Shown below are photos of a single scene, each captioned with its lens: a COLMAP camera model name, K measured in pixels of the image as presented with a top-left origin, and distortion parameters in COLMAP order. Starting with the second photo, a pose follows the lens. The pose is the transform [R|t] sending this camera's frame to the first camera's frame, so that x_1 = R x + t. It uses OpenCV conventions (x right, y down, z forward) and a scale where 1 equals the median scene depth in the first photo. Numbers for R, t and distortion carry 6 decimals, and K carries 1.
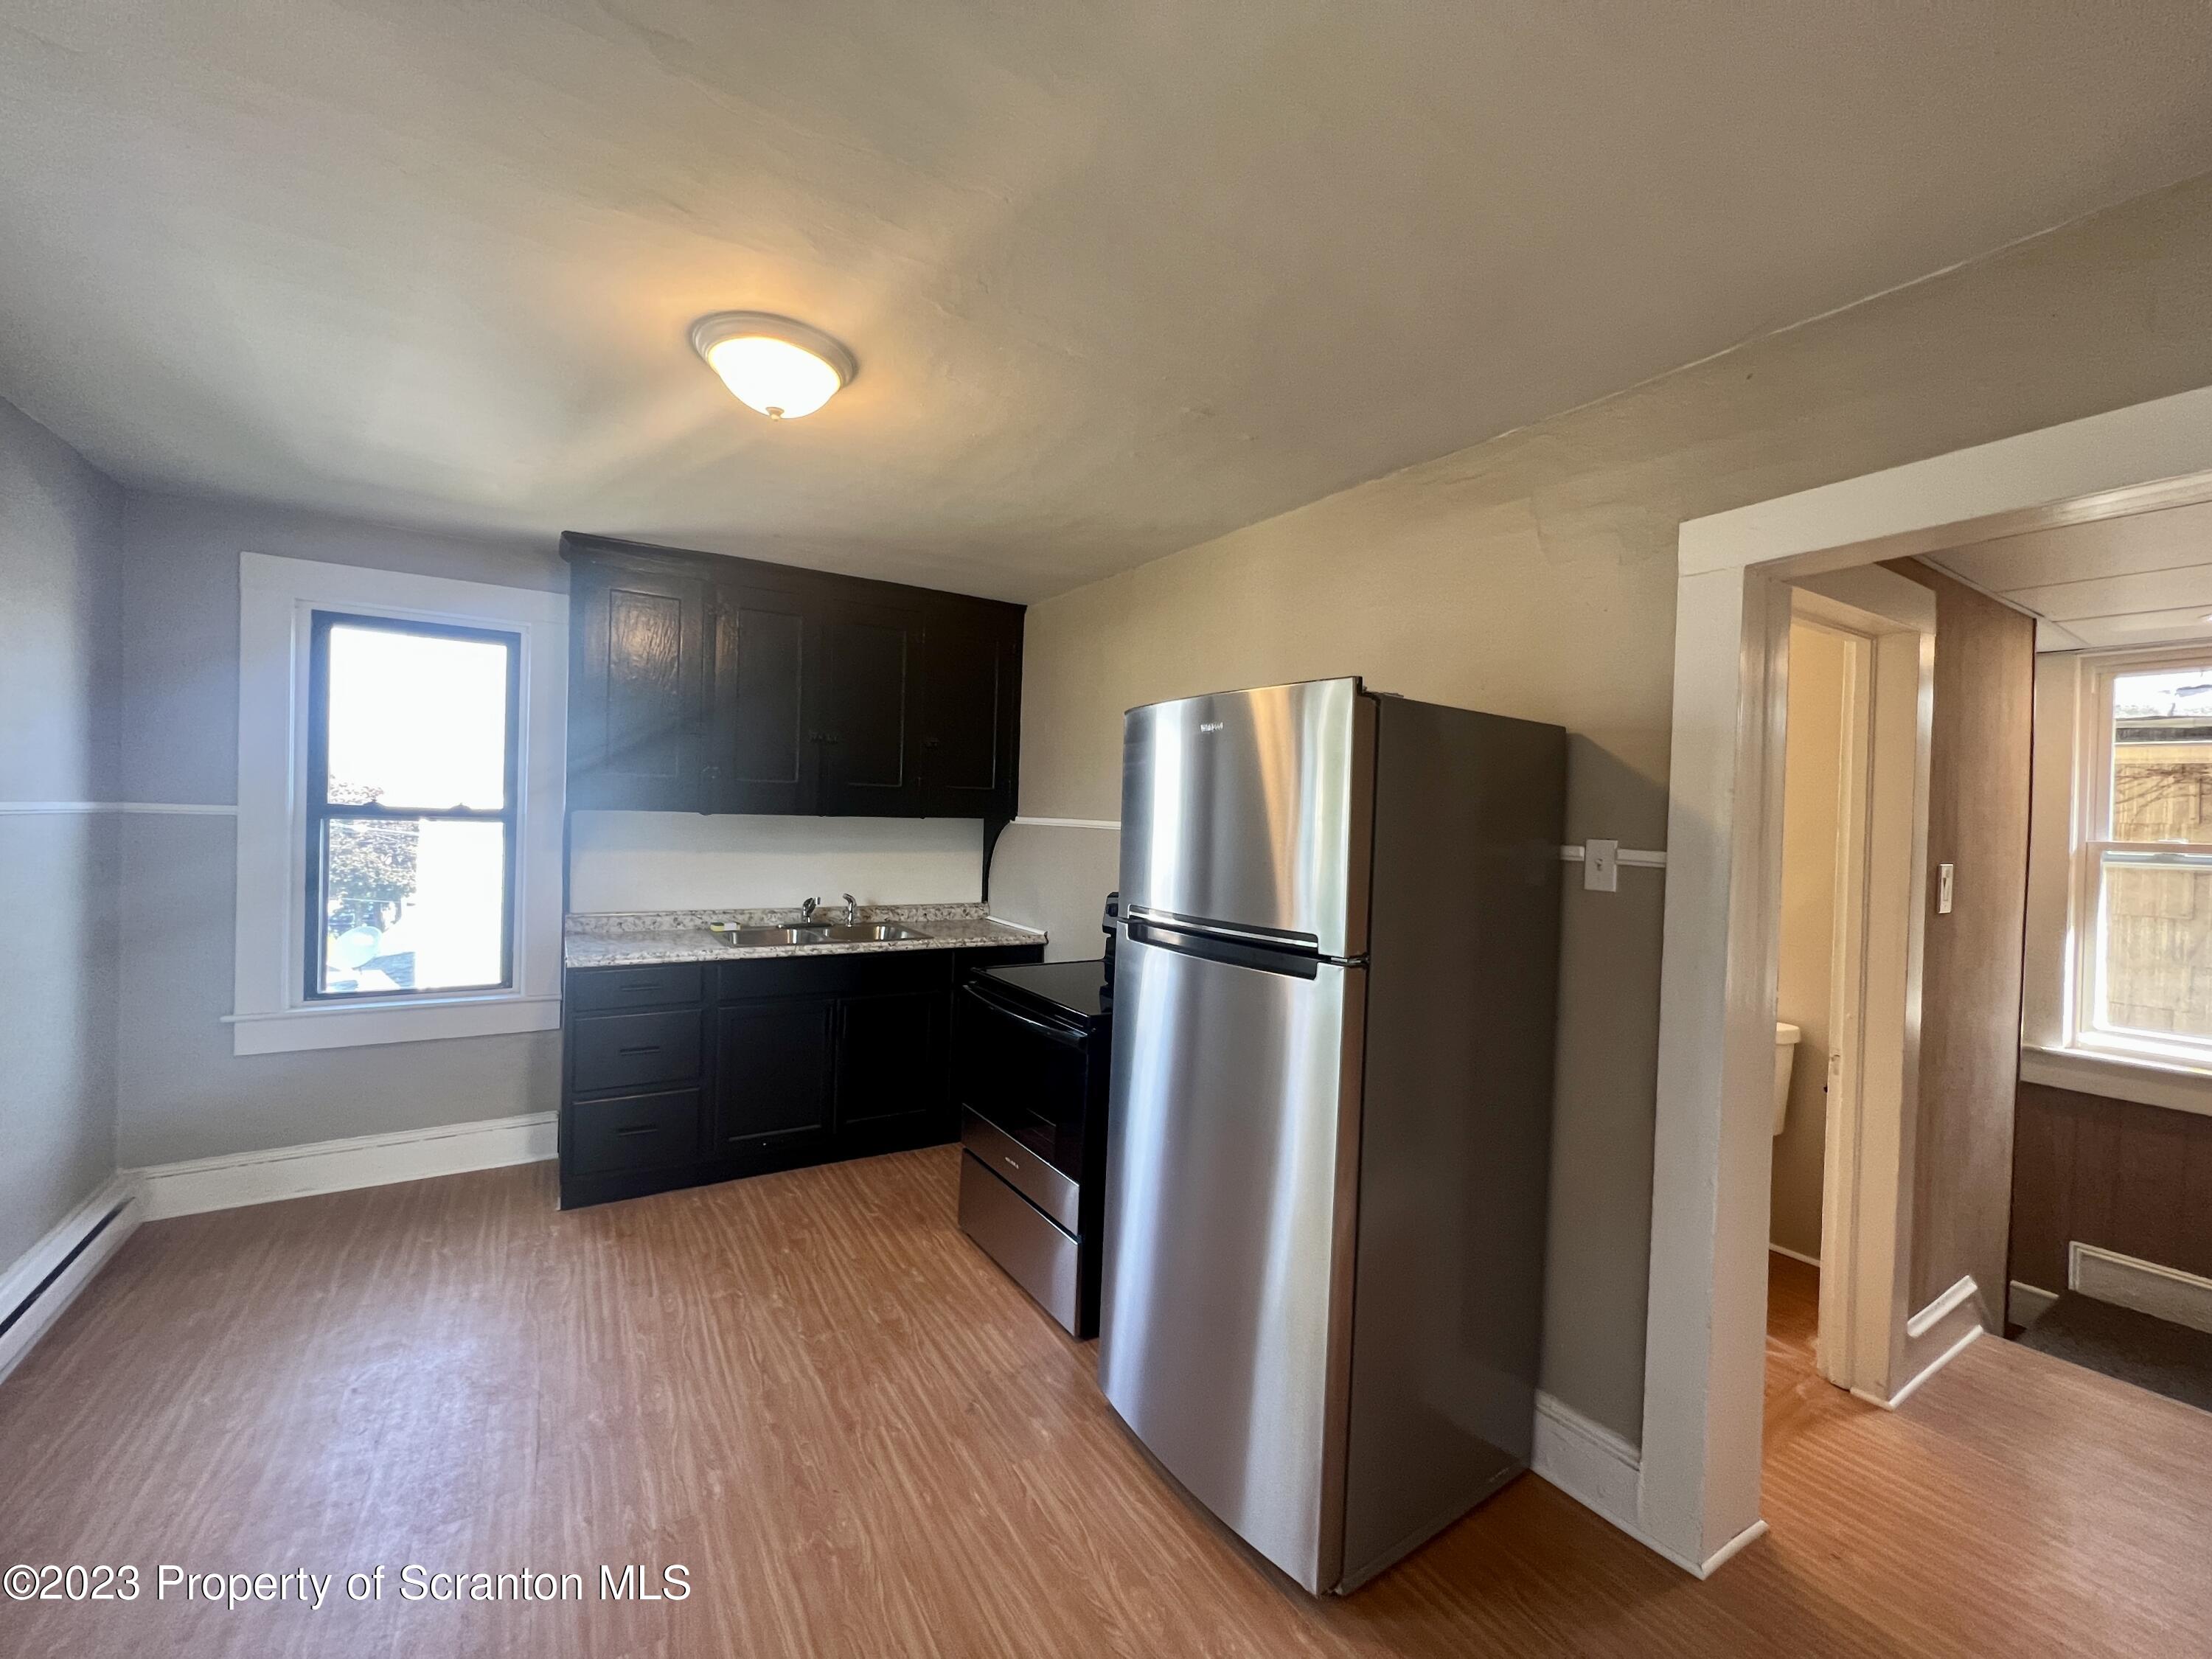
lens RADIAL K [[896.2, 0, 1106.0], [0, 896.2, 829.5], [0, 0, 1]] dist [-0.004362, 0.000332]
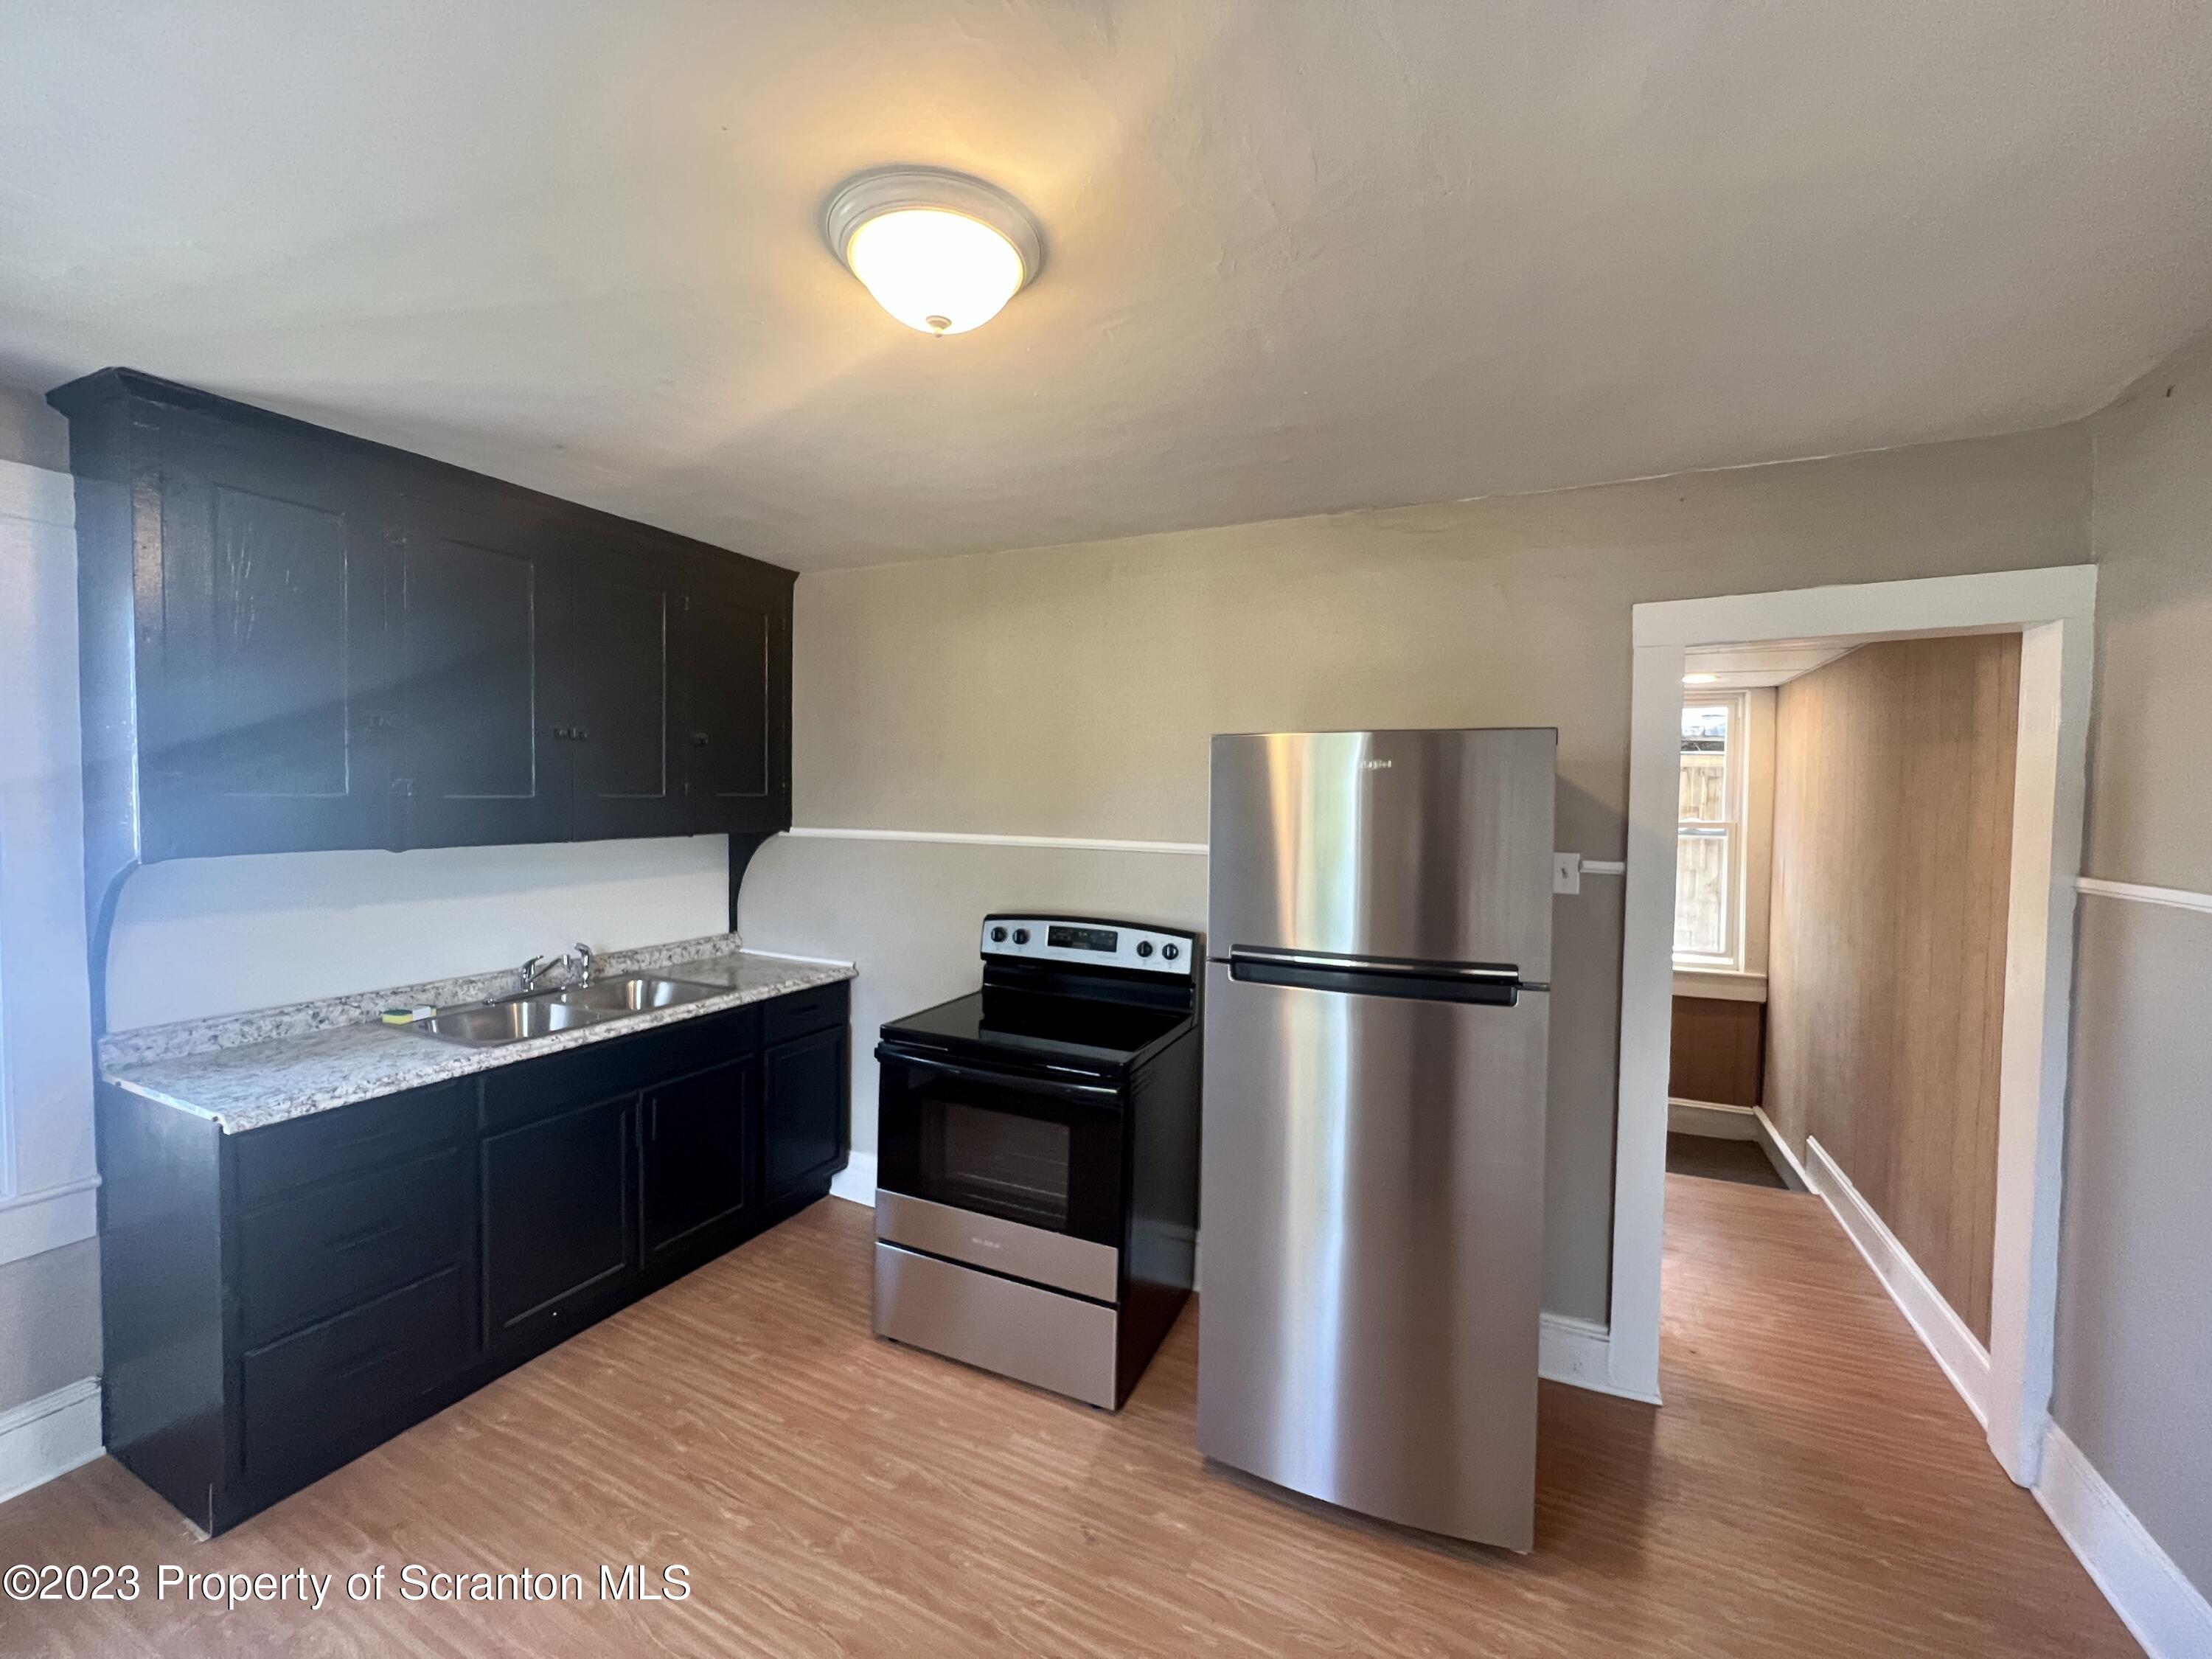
lens RADIAL K [[896.2, 0, 1106.0], [0, 896.2, 829.5], [0, 0, 1]] dist [-0.004362, 0.000332]
pose [[0.842117, -0.040562, 0.537767, -0.490341], [0.021977, 0.998920, 0.040931, -0.065091], [-0.538847, -0.022650, 0.842099, 0.232438]]
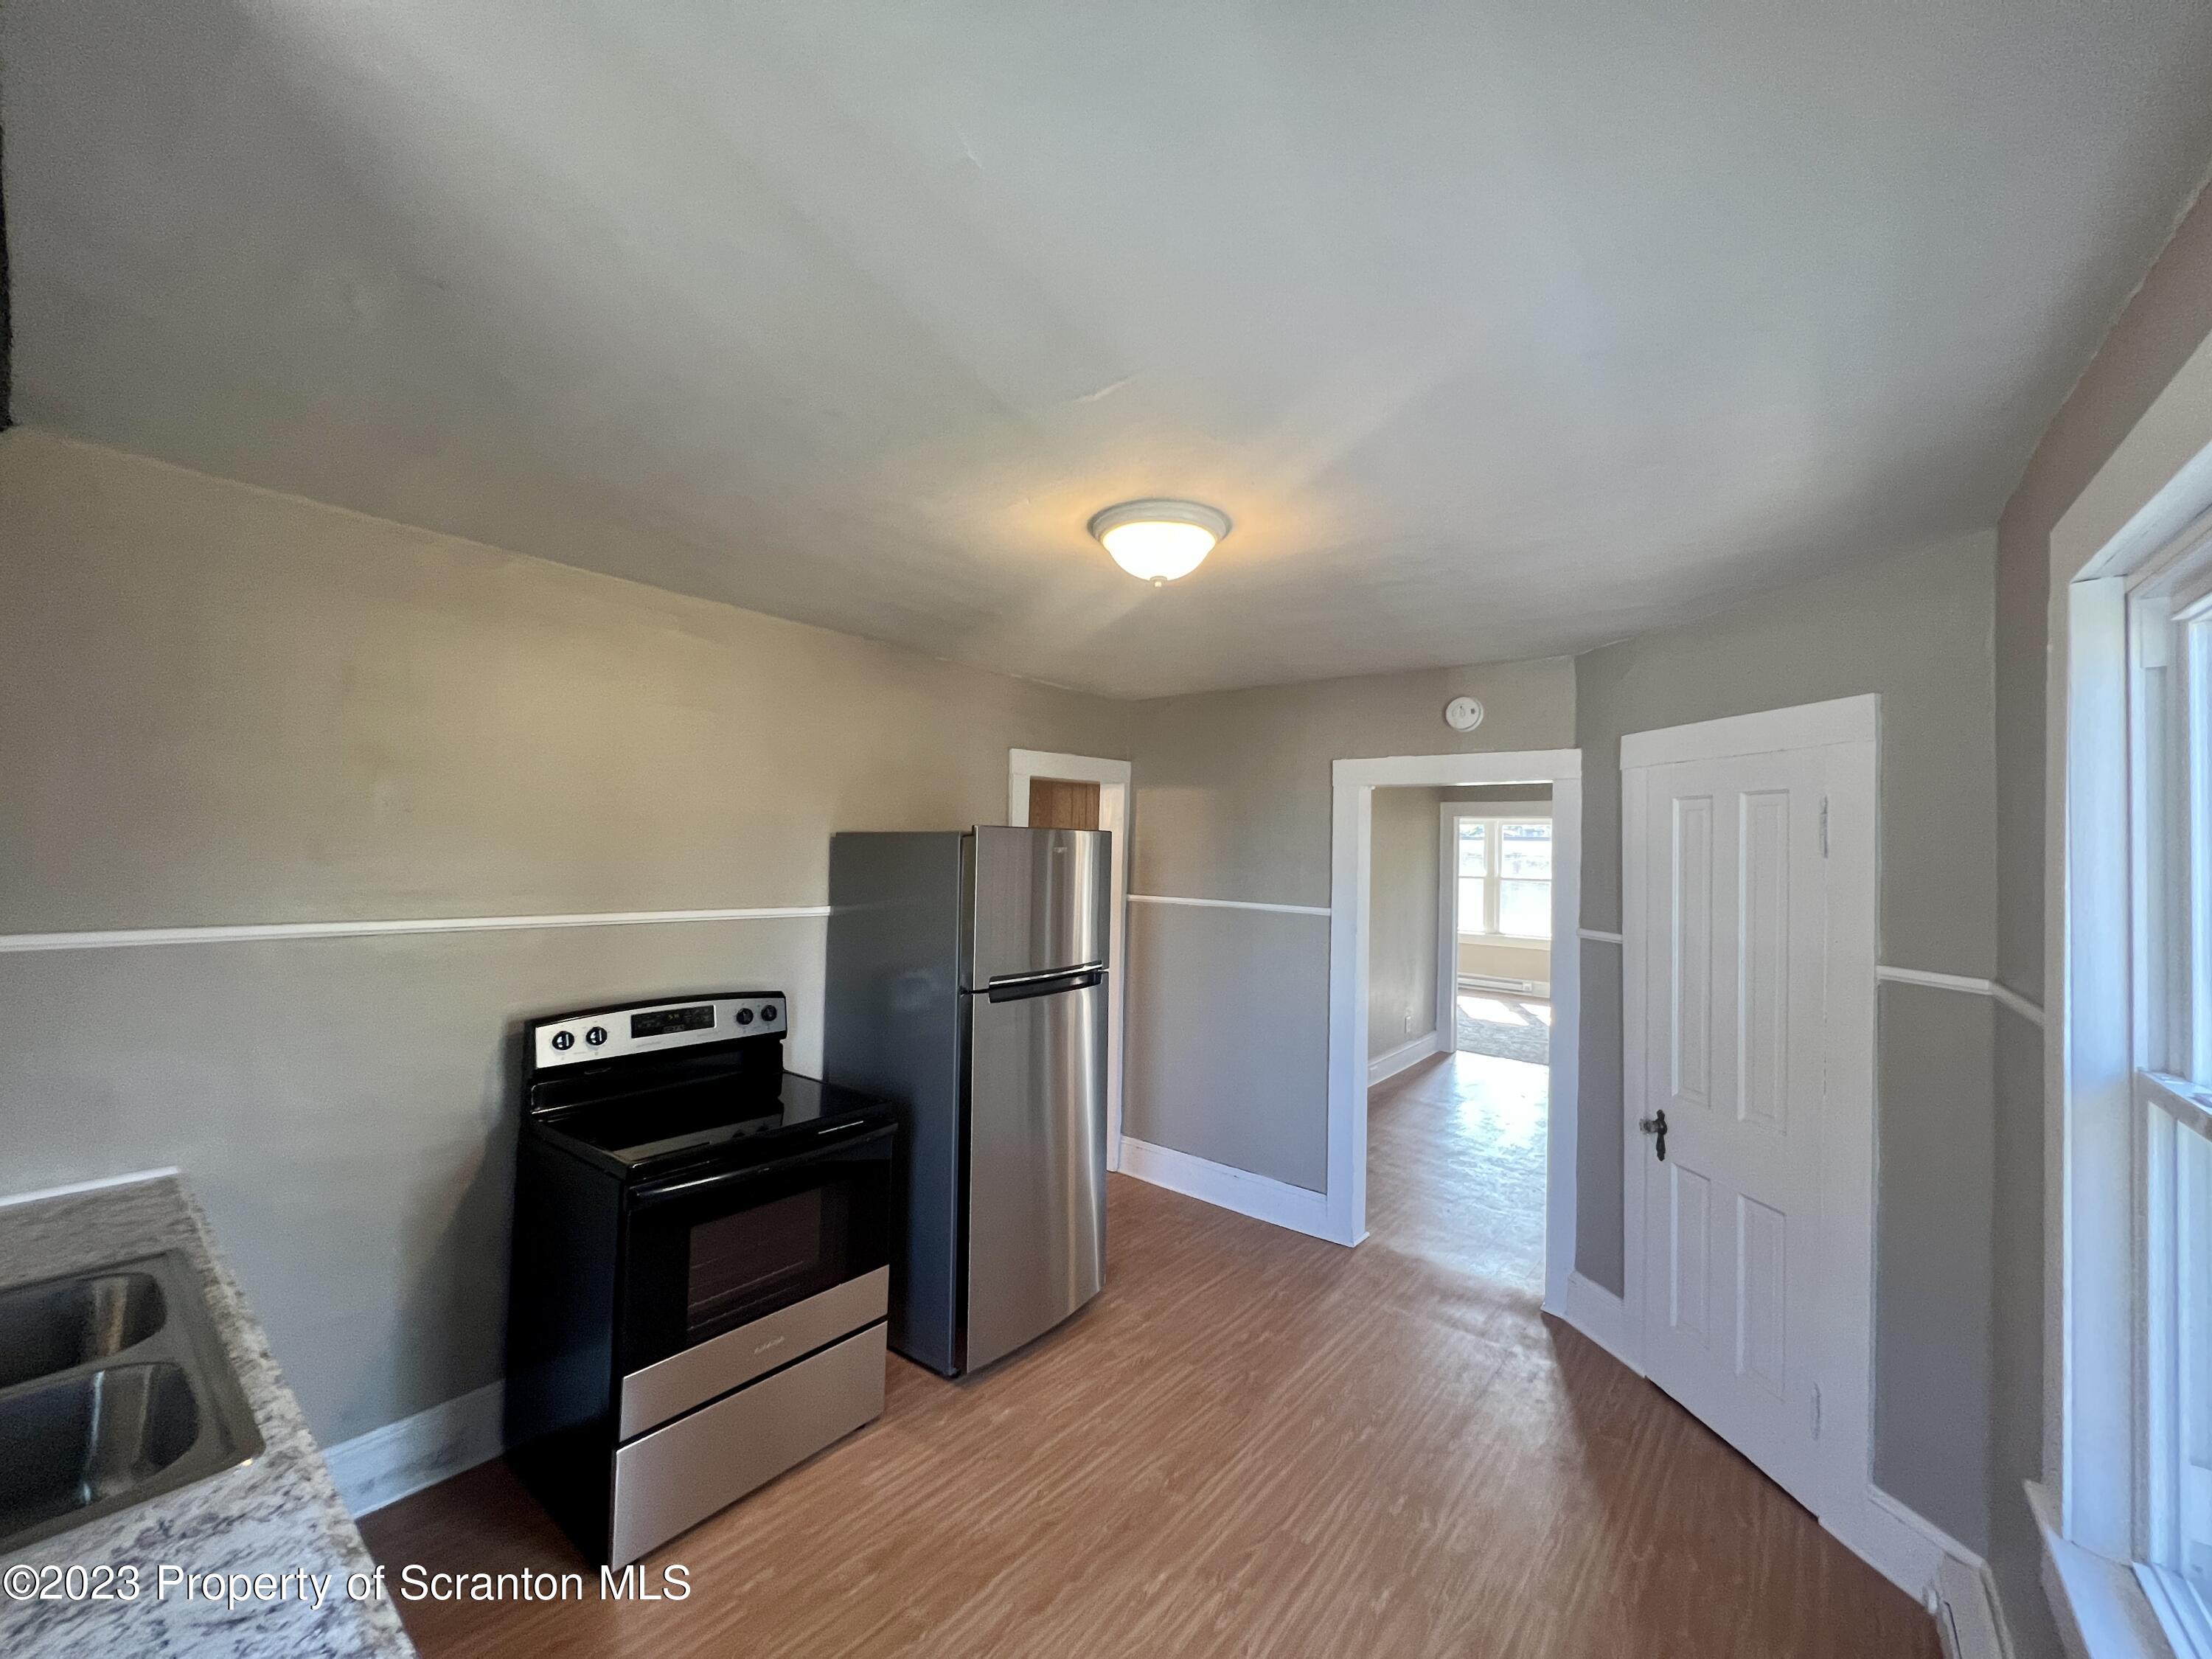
lens RADIAL K [[883.6, 0, 1106.0], [0, 883.6, 829.5], [0, 0, 1]] dist [-0.002836, 0.000065]
pose [[-0.325872, -0.018941, 0.945224, -1.033047], [-0.020090, 0.999712, 0.013107, -0.126610], [-0.945201, -0.014718, -0.326158, 1.052178]]
